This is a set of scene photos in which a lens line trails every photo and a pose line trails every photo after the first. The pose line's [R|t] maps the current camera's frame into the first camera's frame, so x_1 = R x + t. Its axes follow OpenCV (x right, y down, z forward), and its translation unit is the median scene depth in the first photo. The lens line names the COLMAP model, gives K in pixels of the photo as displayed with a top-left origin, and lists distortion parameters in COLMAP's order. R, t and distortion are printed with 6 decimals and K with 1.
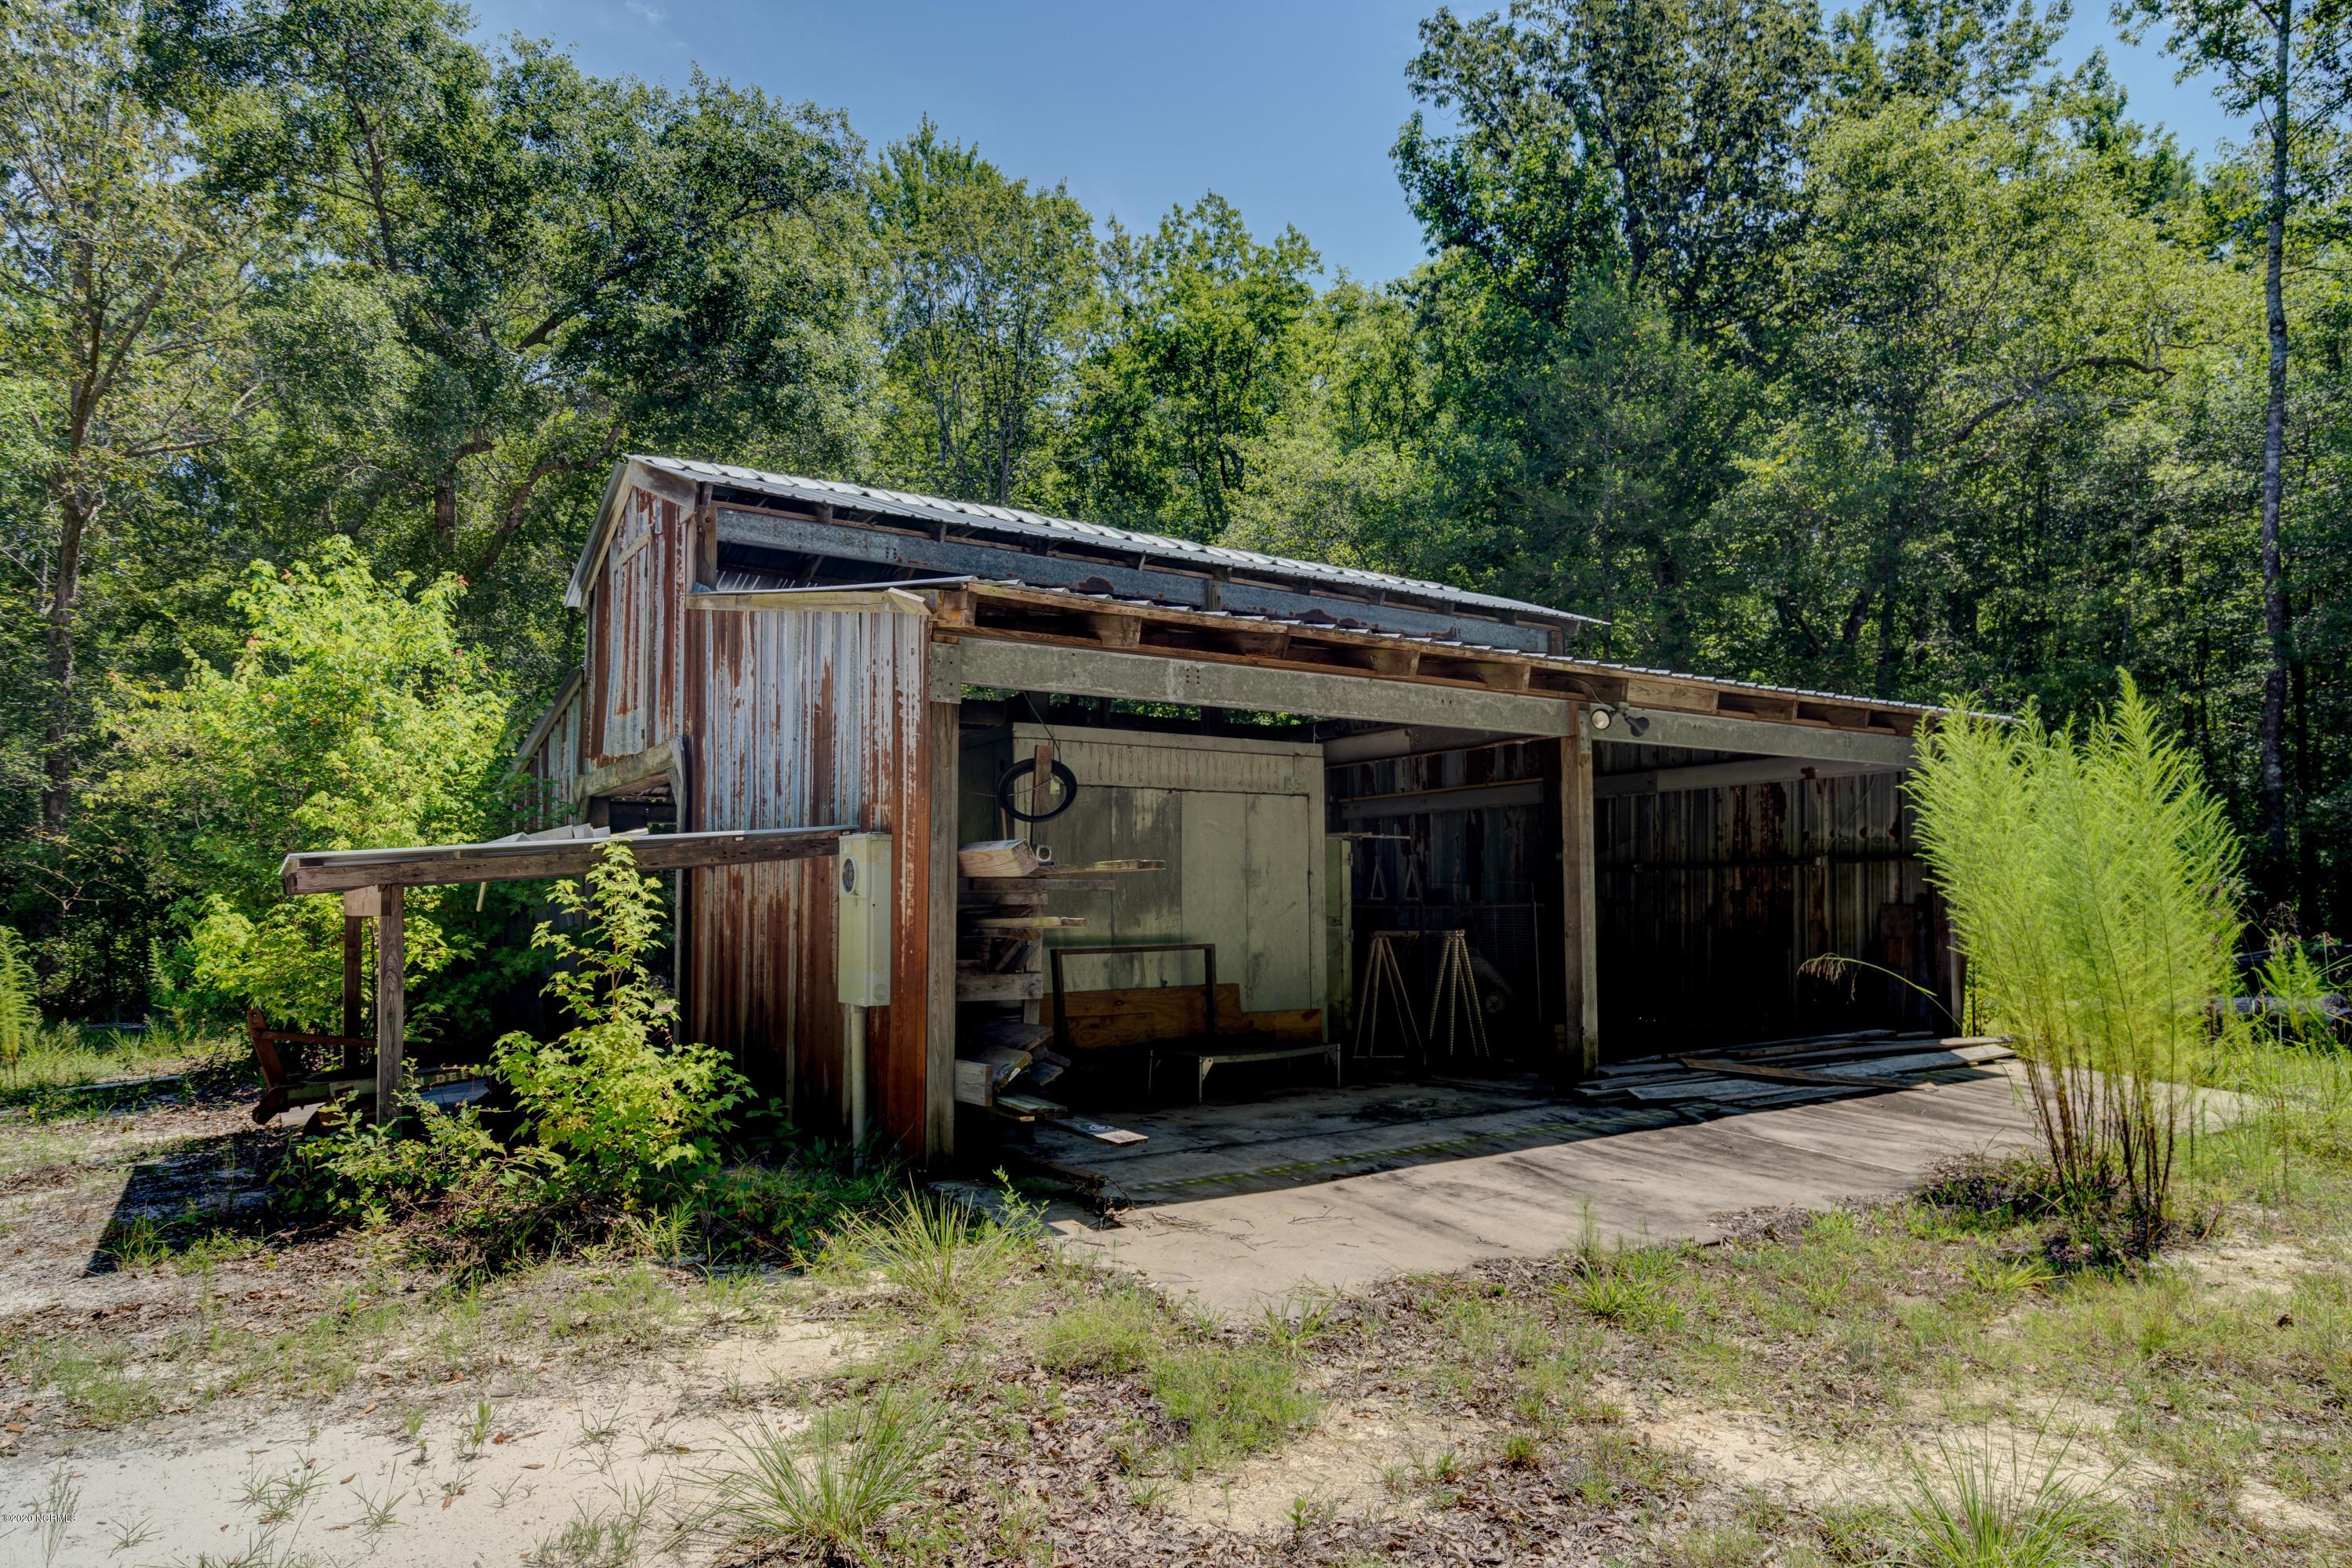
lens RADIAL K [[1373.5, 0, 1186.5], [0, 1373.5, 849.6], [0, 0, 1]] dist [-0.001197, 0.000318]
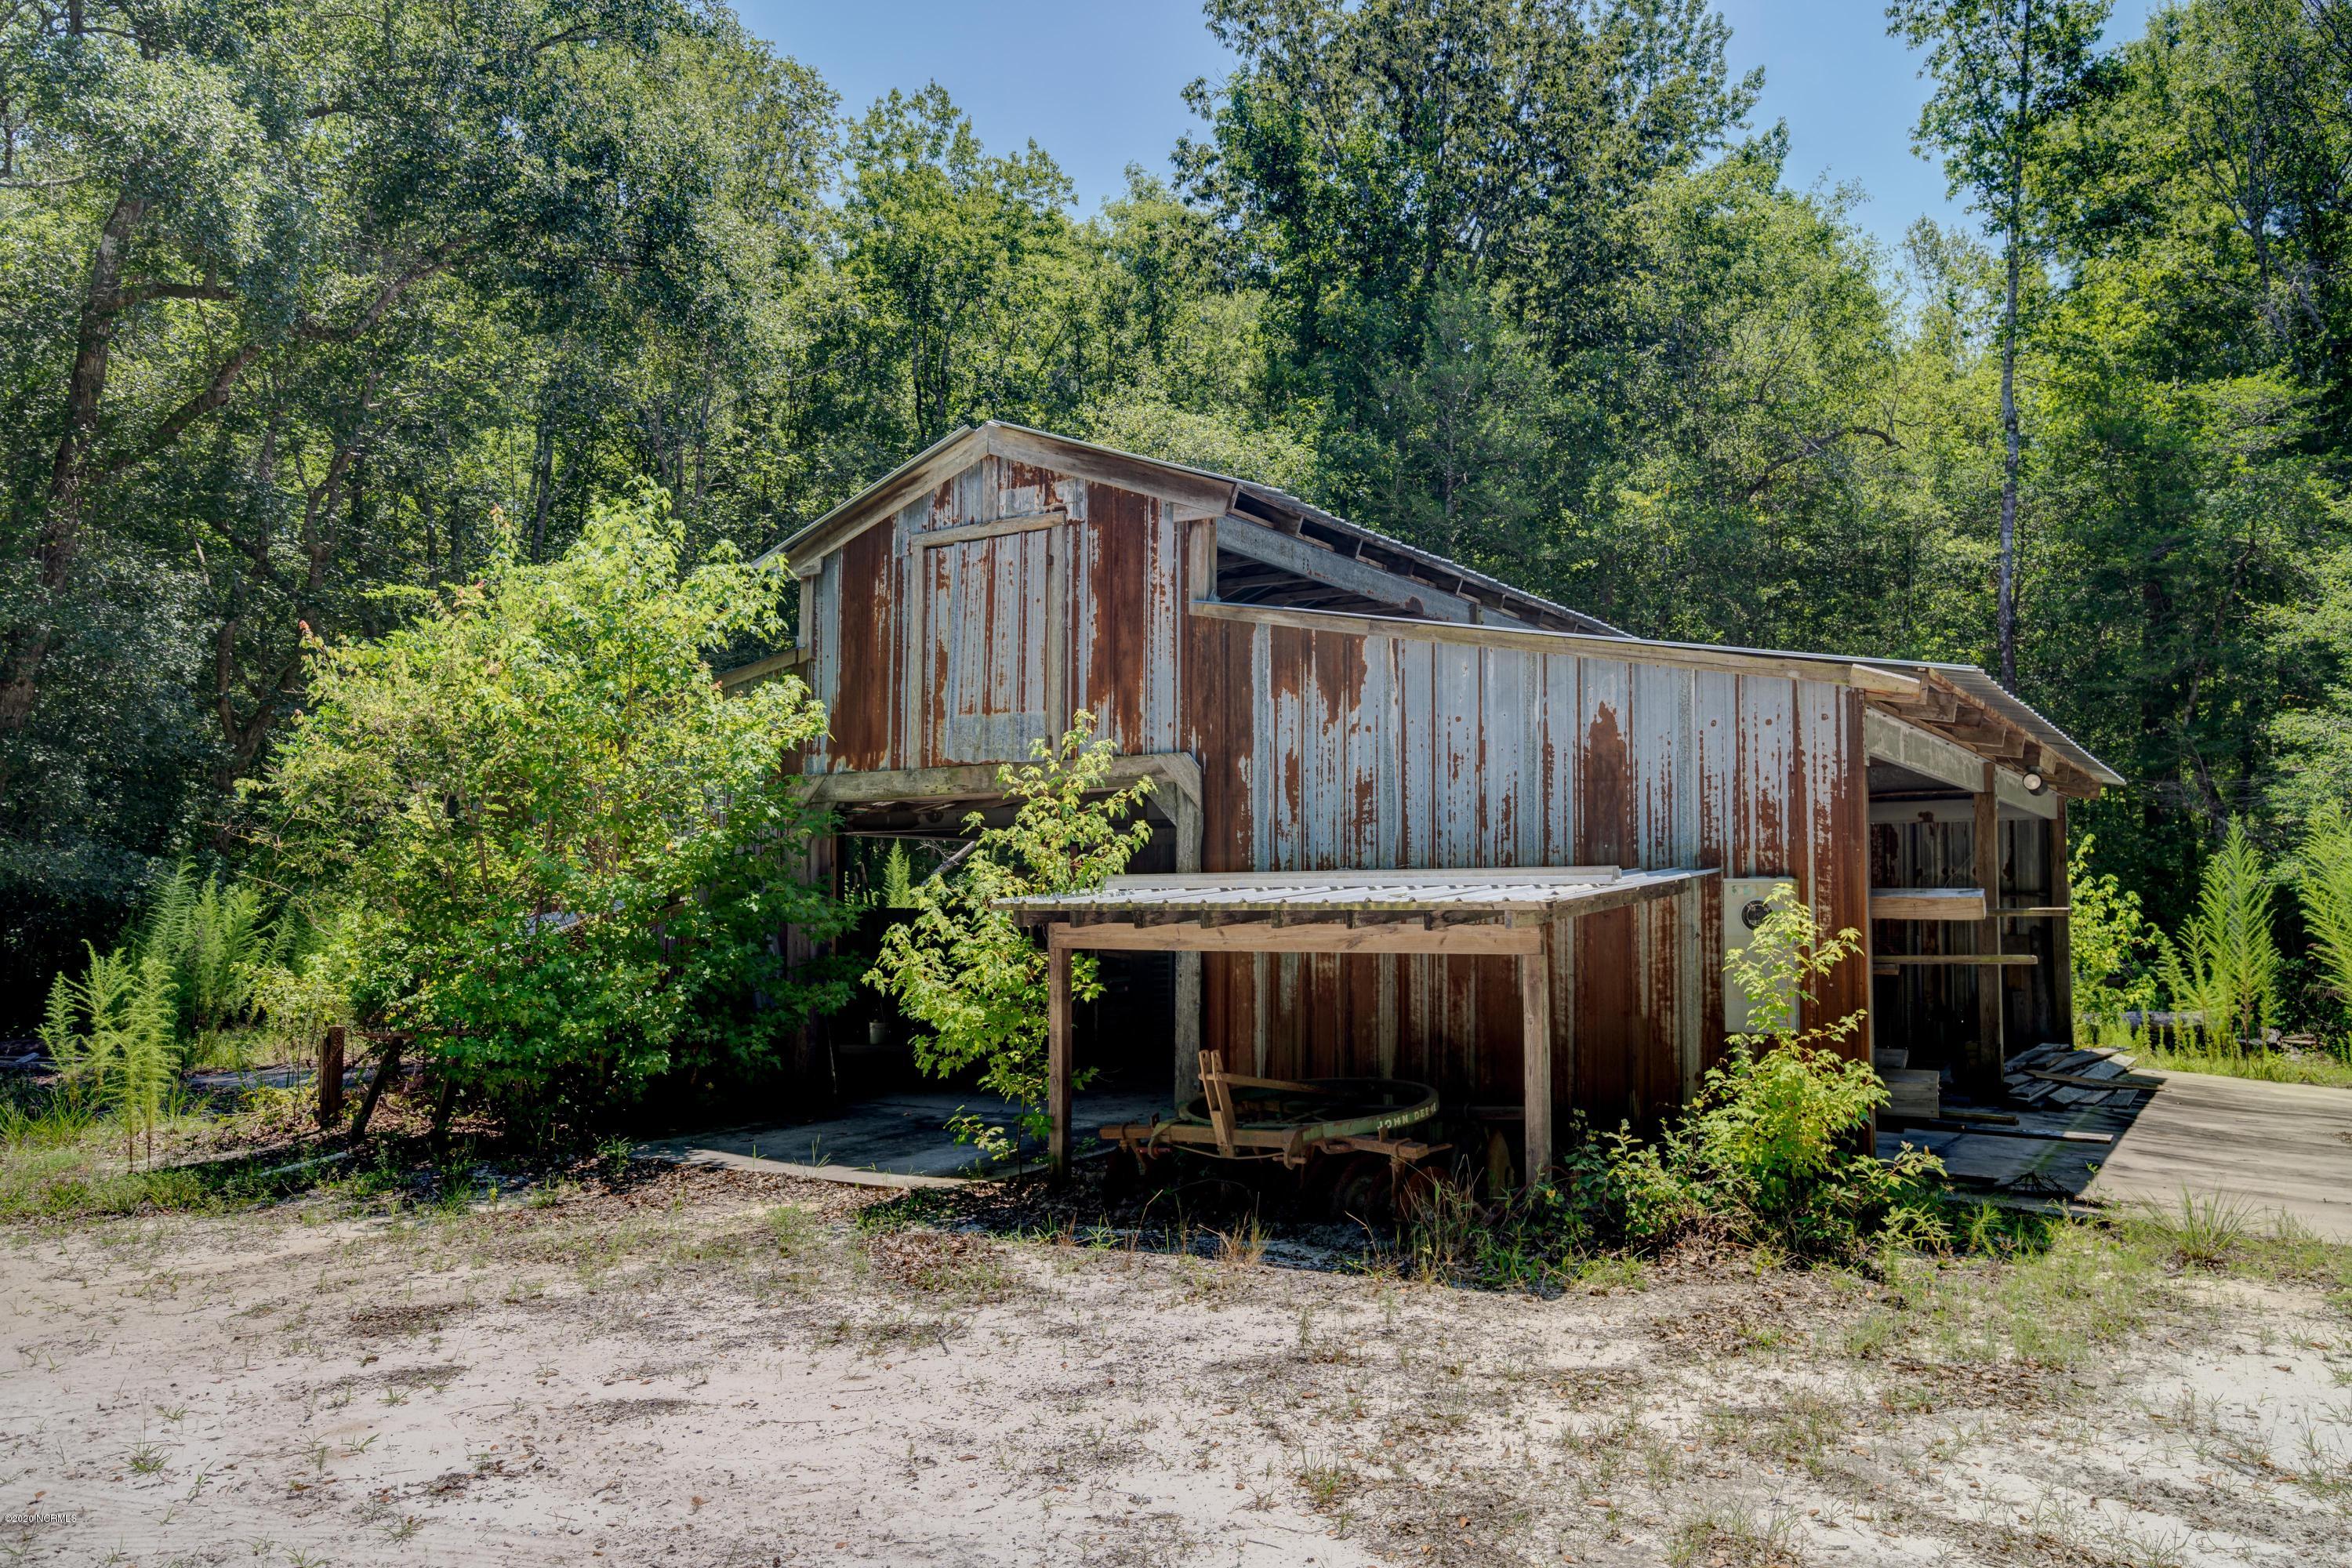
lens RADIAL K [[1708.0, 0, 1174.9], [0, 1708.0, 791.9], [0, 0, 1]] dist [-0.001195, -0.000633]
pose [[0.922592, 0.037384, 0.383962, -0.251907], [-0.023691, 0.998905, -0.040333, -0.002604], [-0.385049, 0.028114, 0.922468, -0.019495]]
